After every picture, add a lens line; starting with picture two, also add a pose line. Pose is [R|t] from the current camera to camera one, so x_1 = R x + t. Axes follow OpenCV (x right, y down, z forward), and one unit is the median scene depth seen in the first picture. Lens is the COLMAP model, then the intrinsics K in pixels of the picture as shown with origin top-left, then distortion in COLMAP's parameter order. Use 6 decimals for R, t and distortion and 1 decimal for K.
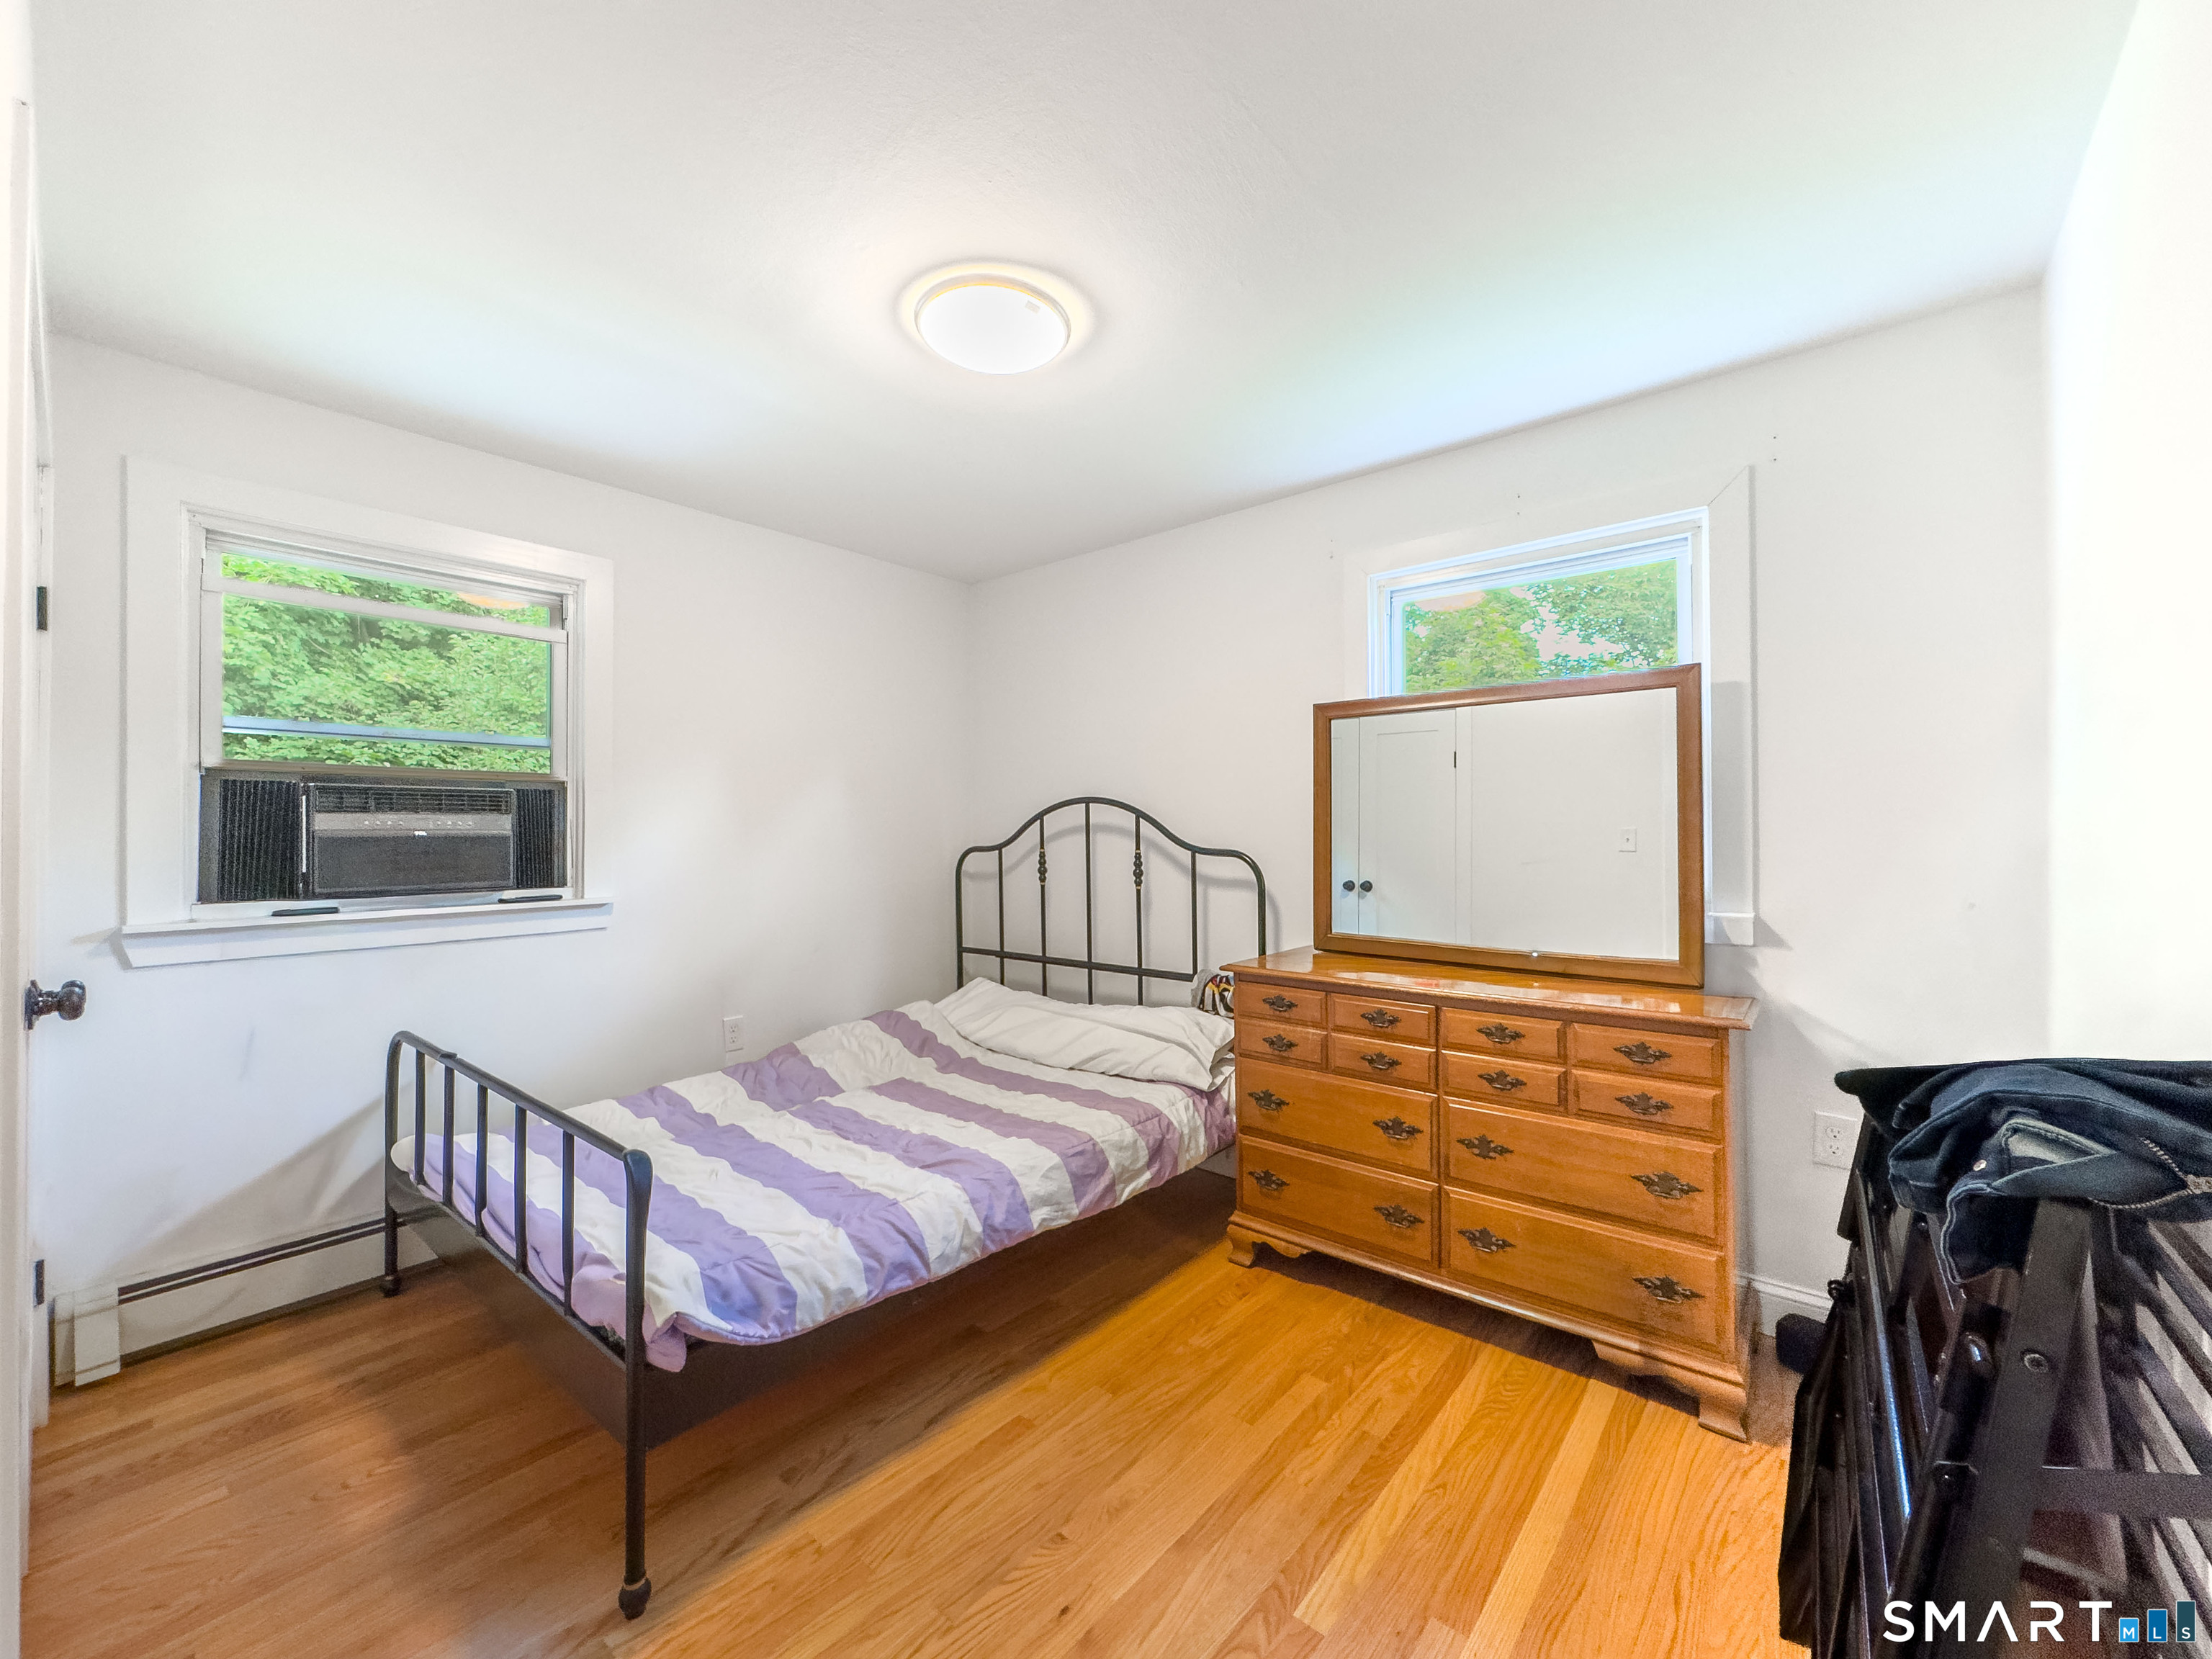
lens RADIAL K [[885.9, 0, 1107.7], [0, 885.9, 827.2], [0, 0, 1]] dist [-0.002144, -0.000016]
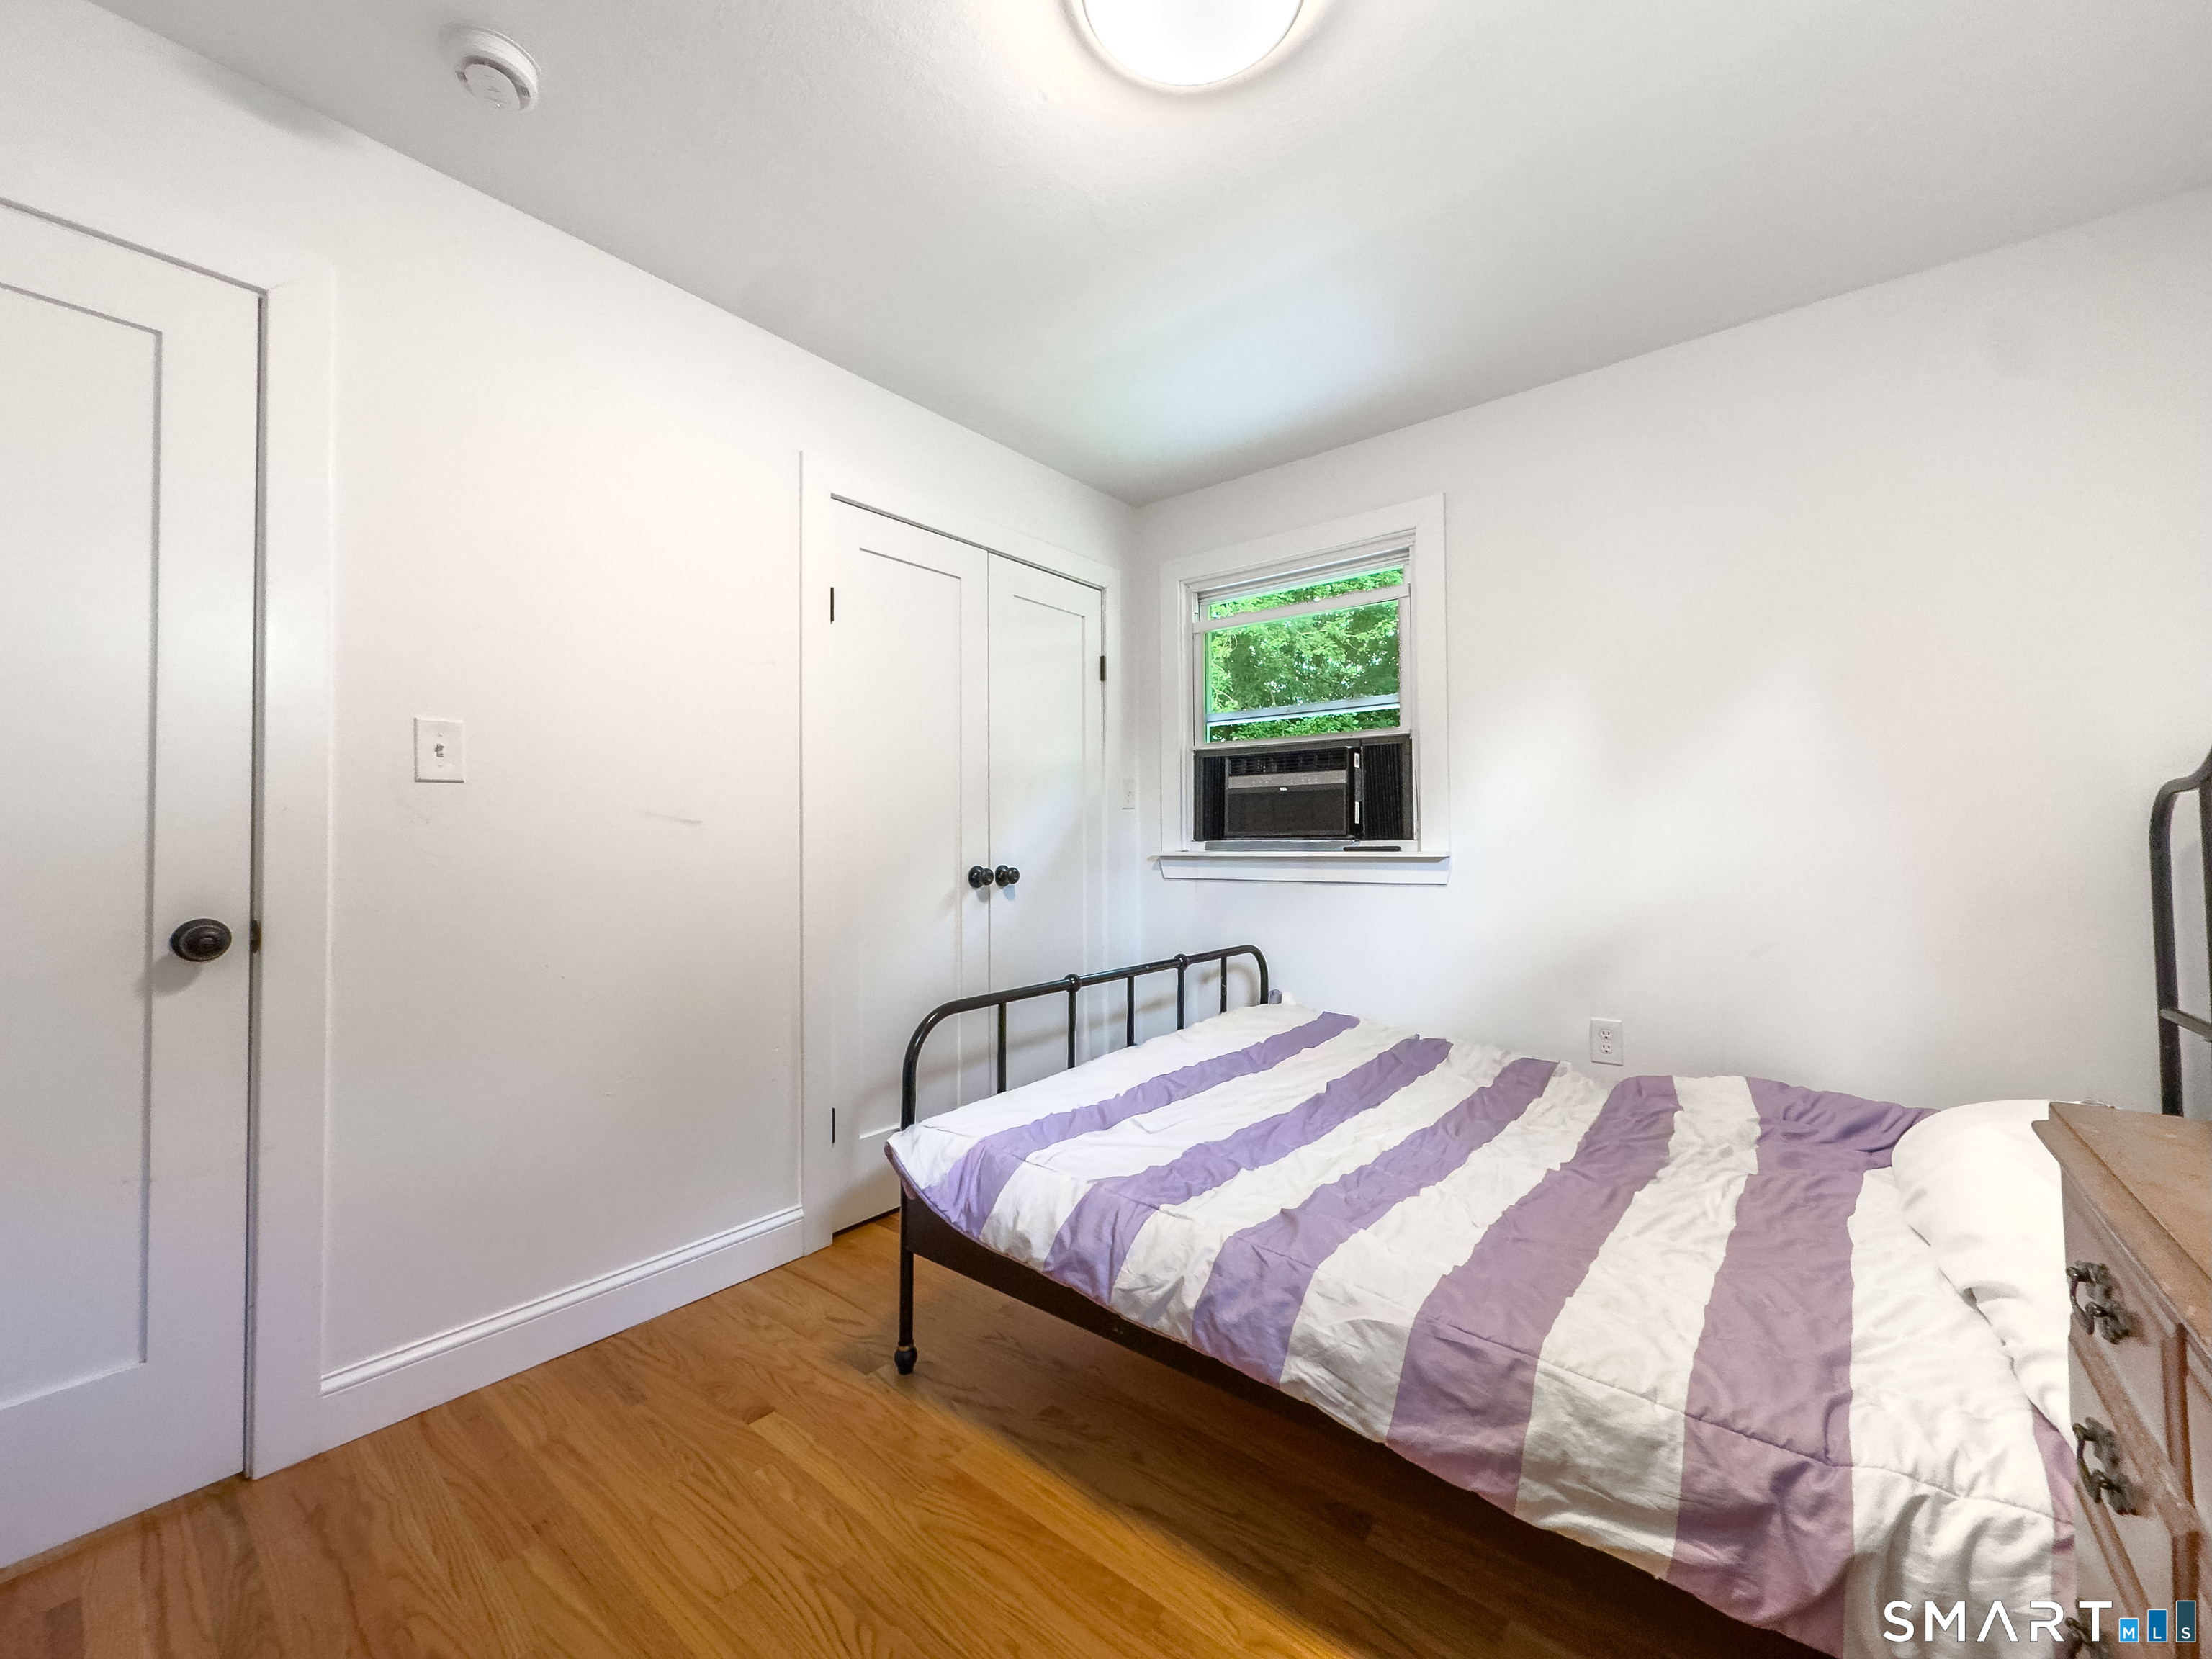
lens RADIAL K [[885.9, 0, 1108.1], [0, 885.9, 824.8], [0, 0, 1]] dist [-0.002144, -0.000016]
pose [[0.020276, -0.014350, -0.999691, 0.480661], [0.009053, 0.999859, -0.014169, 0.078593], [0.999753, -0.008763, 0.020403, 0.809166]]
